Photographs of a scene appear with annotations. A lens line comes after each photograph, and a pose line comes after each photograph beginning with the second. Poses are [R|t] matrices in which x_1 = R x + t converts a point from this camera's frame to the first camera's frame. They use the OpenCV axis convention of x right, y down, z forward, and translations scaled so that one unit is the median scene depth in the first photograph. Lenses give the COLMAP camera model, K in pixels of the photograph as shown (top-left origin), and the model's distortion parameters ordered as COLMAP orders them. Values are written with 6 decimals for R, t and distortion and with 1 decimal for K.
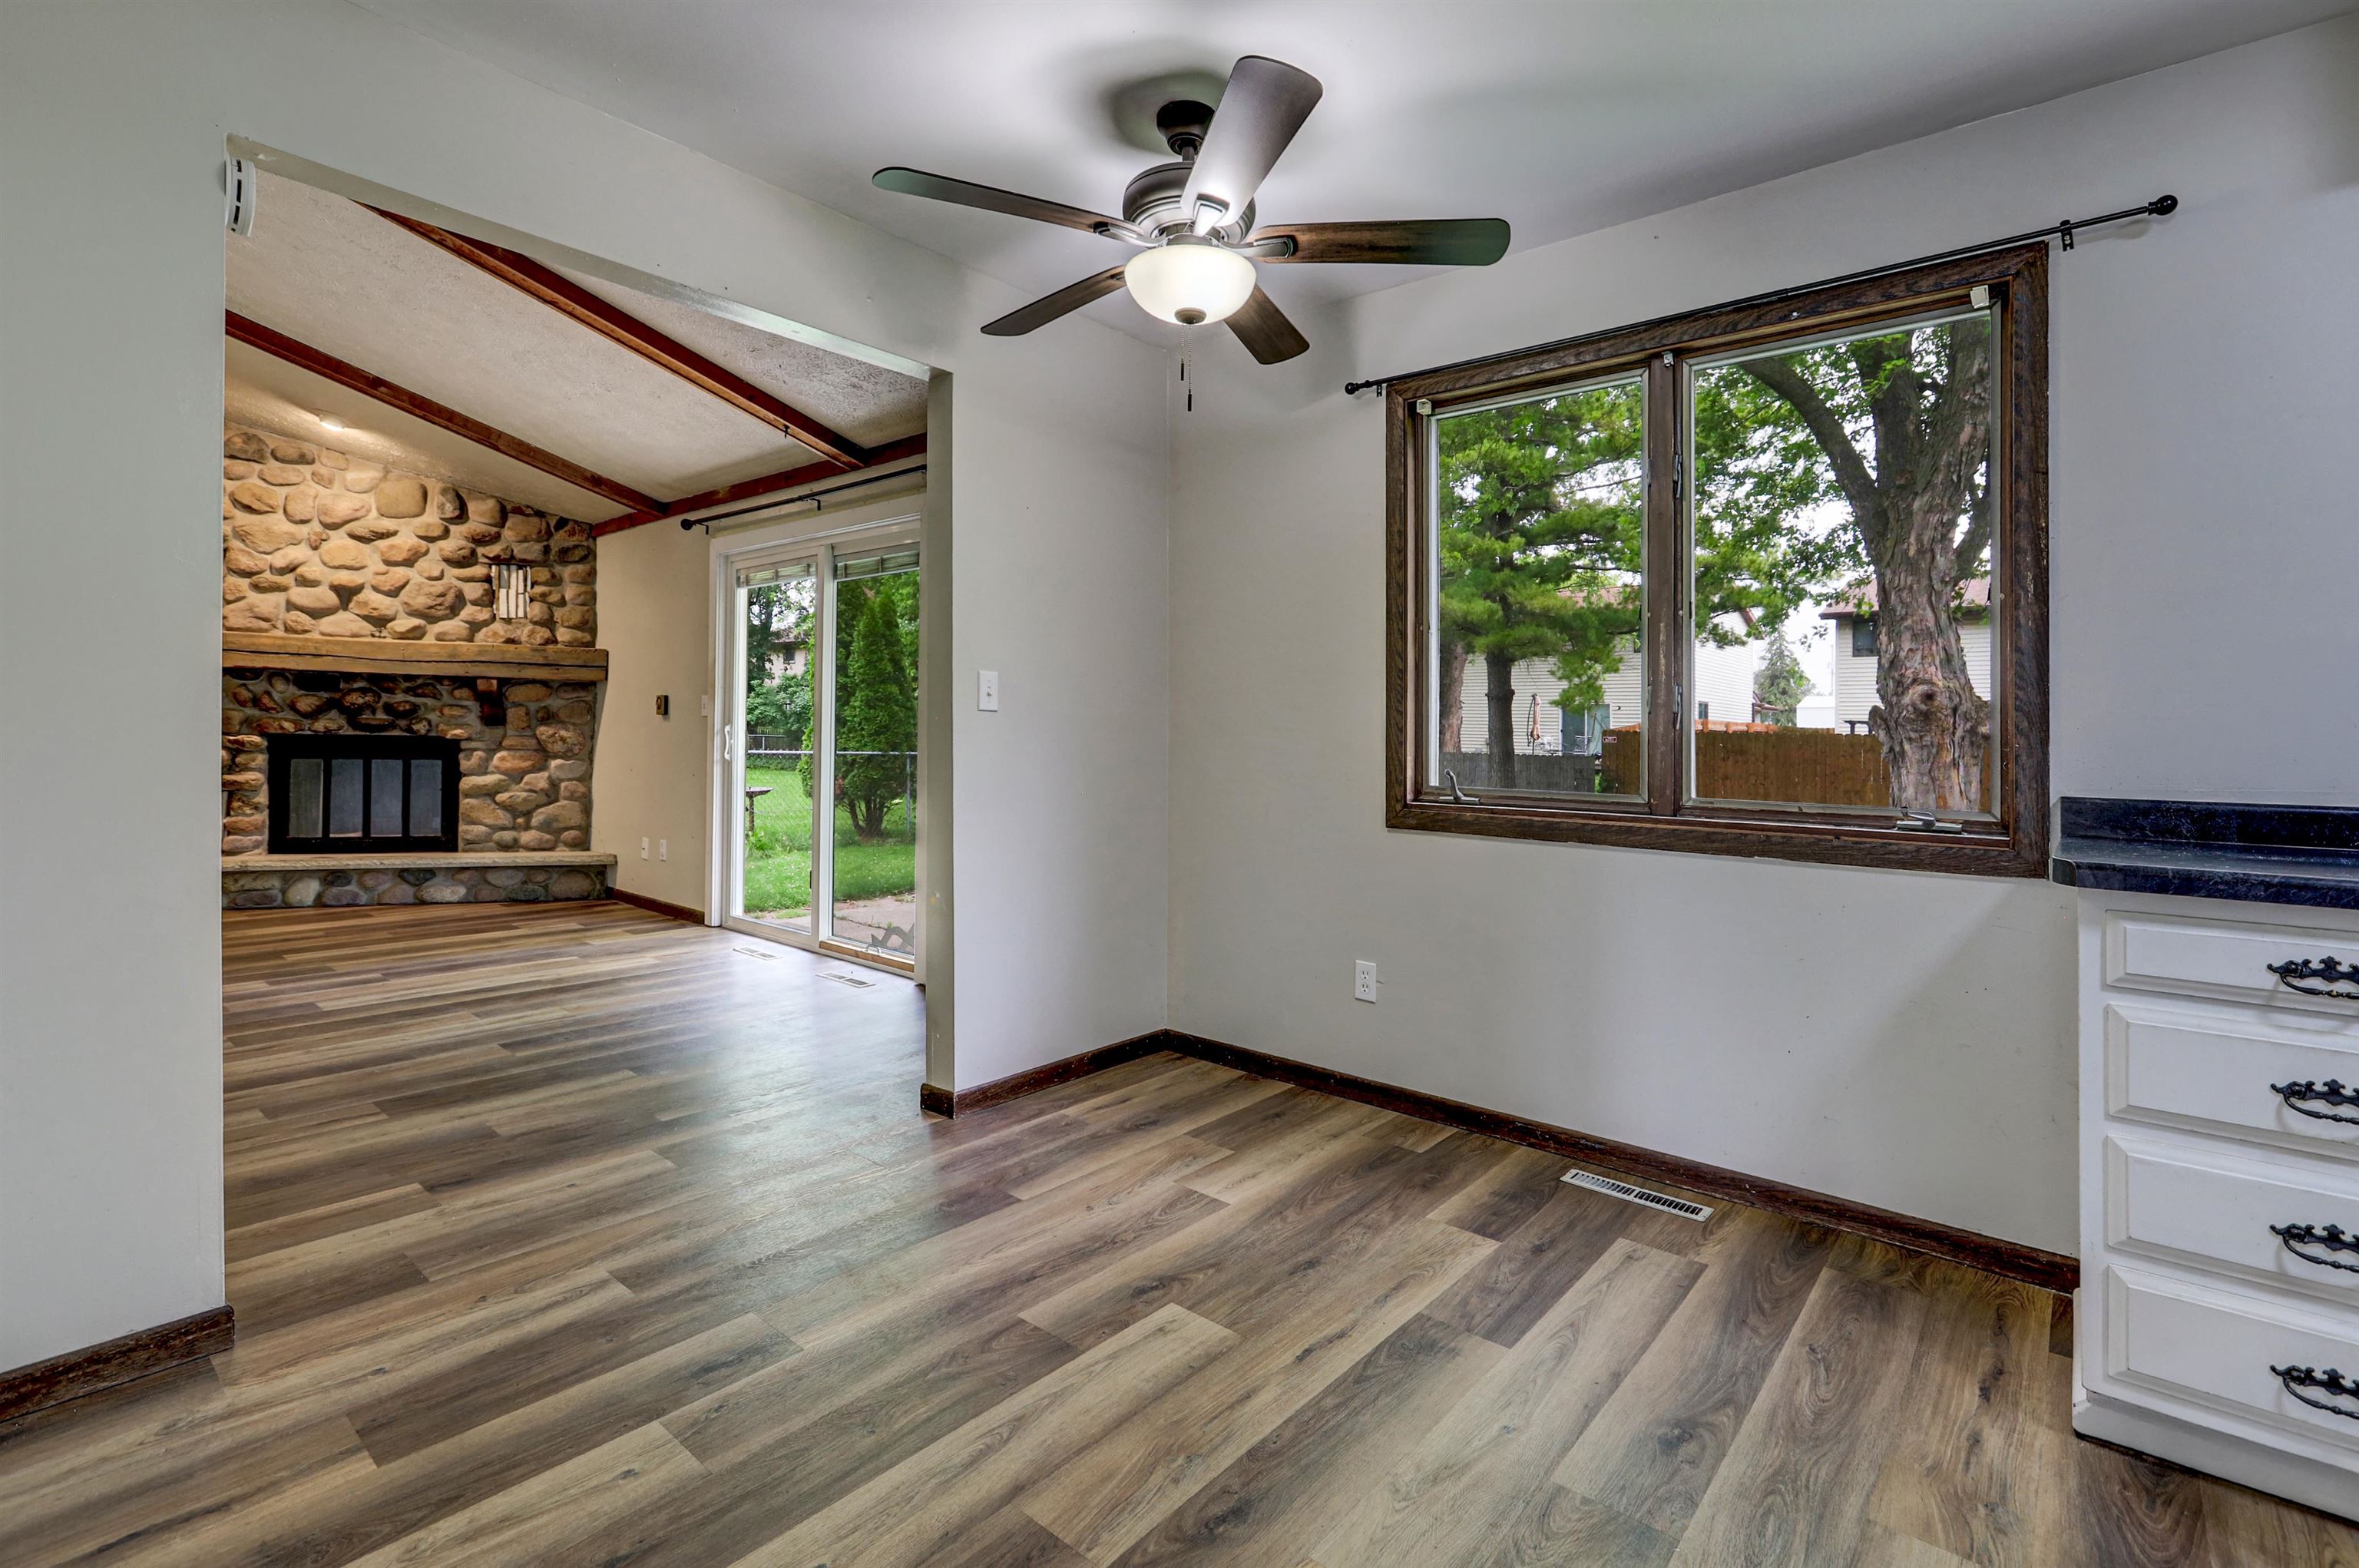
lens RADIAL K [[1098.4, 0, 1184.4], [0, 1098.4, 737.4], [0, 0, 1]] dist [-0.007894, 0.002068]
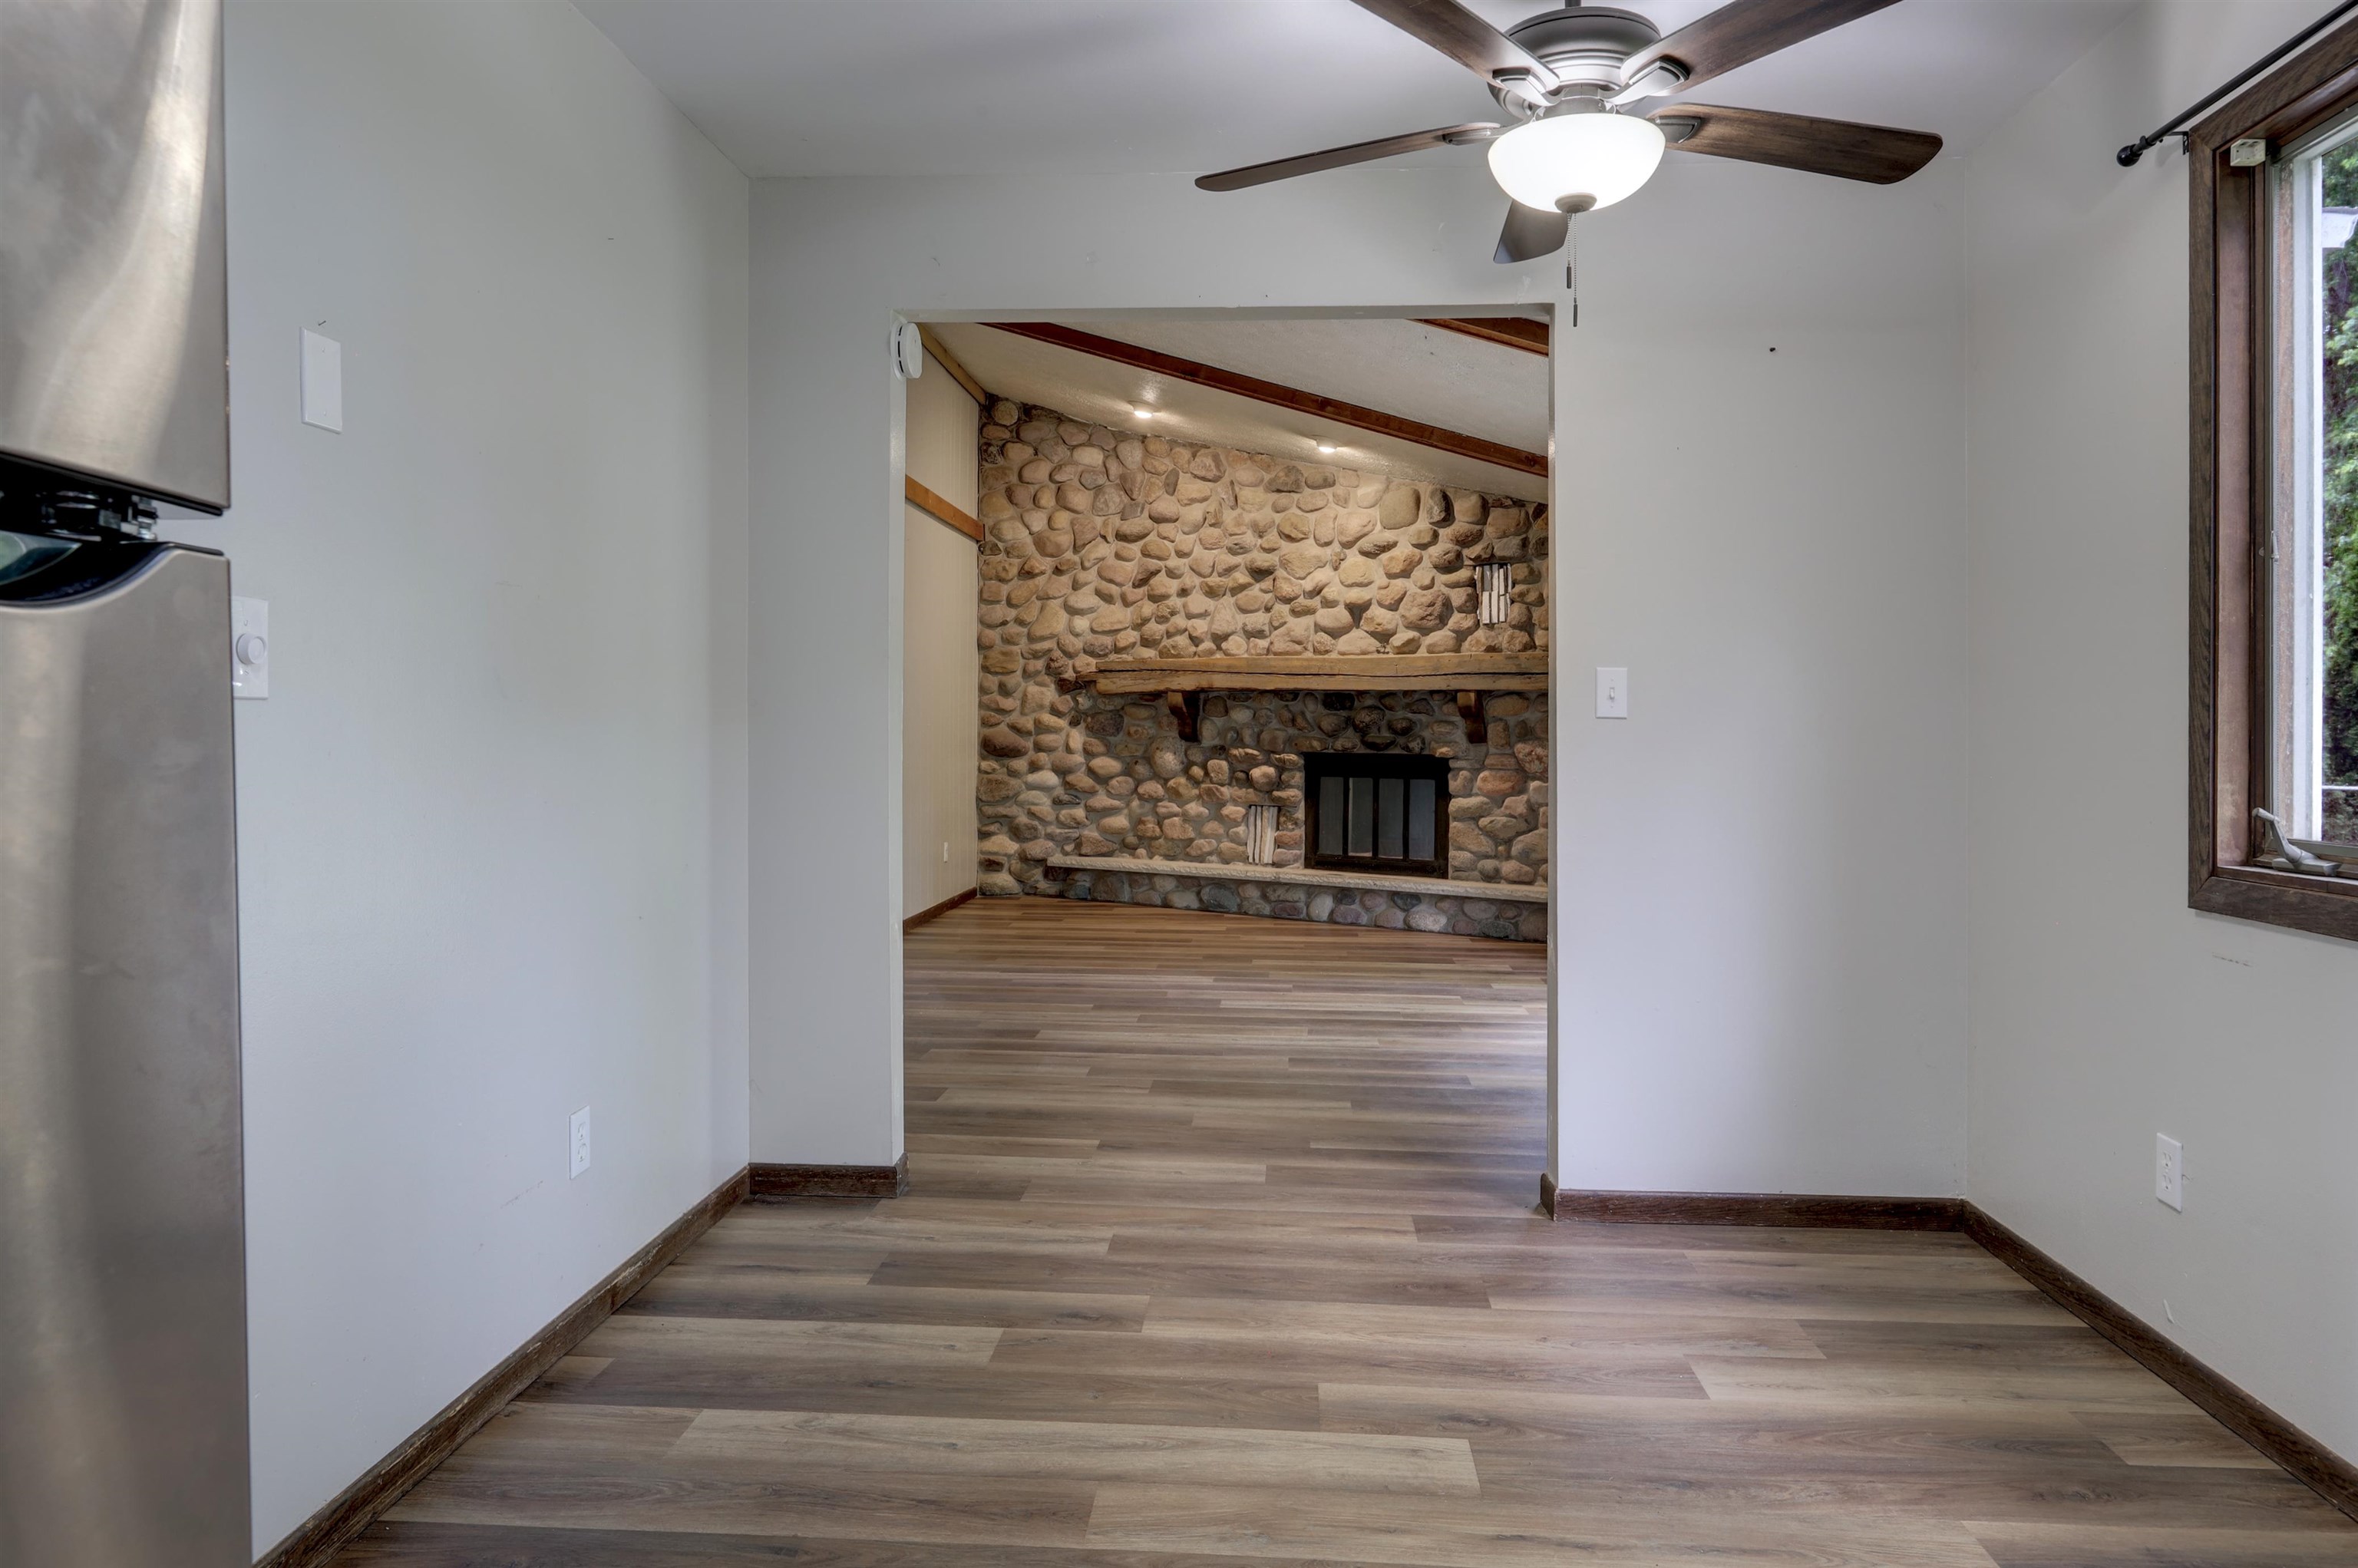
lens RADIAL K [[1558.4, 0, 1175.7], [0, 1558.4, 770.4], [0, 0, 1]] dist [-0.015310, -0.000953]
pose [[0.565904, 0.006169, -0.824448, 0.322204], [-0.000075, 0.999972, 0.007431, 0.002804], [0.824471, -0.004143, 0.565889, 0.065273]]
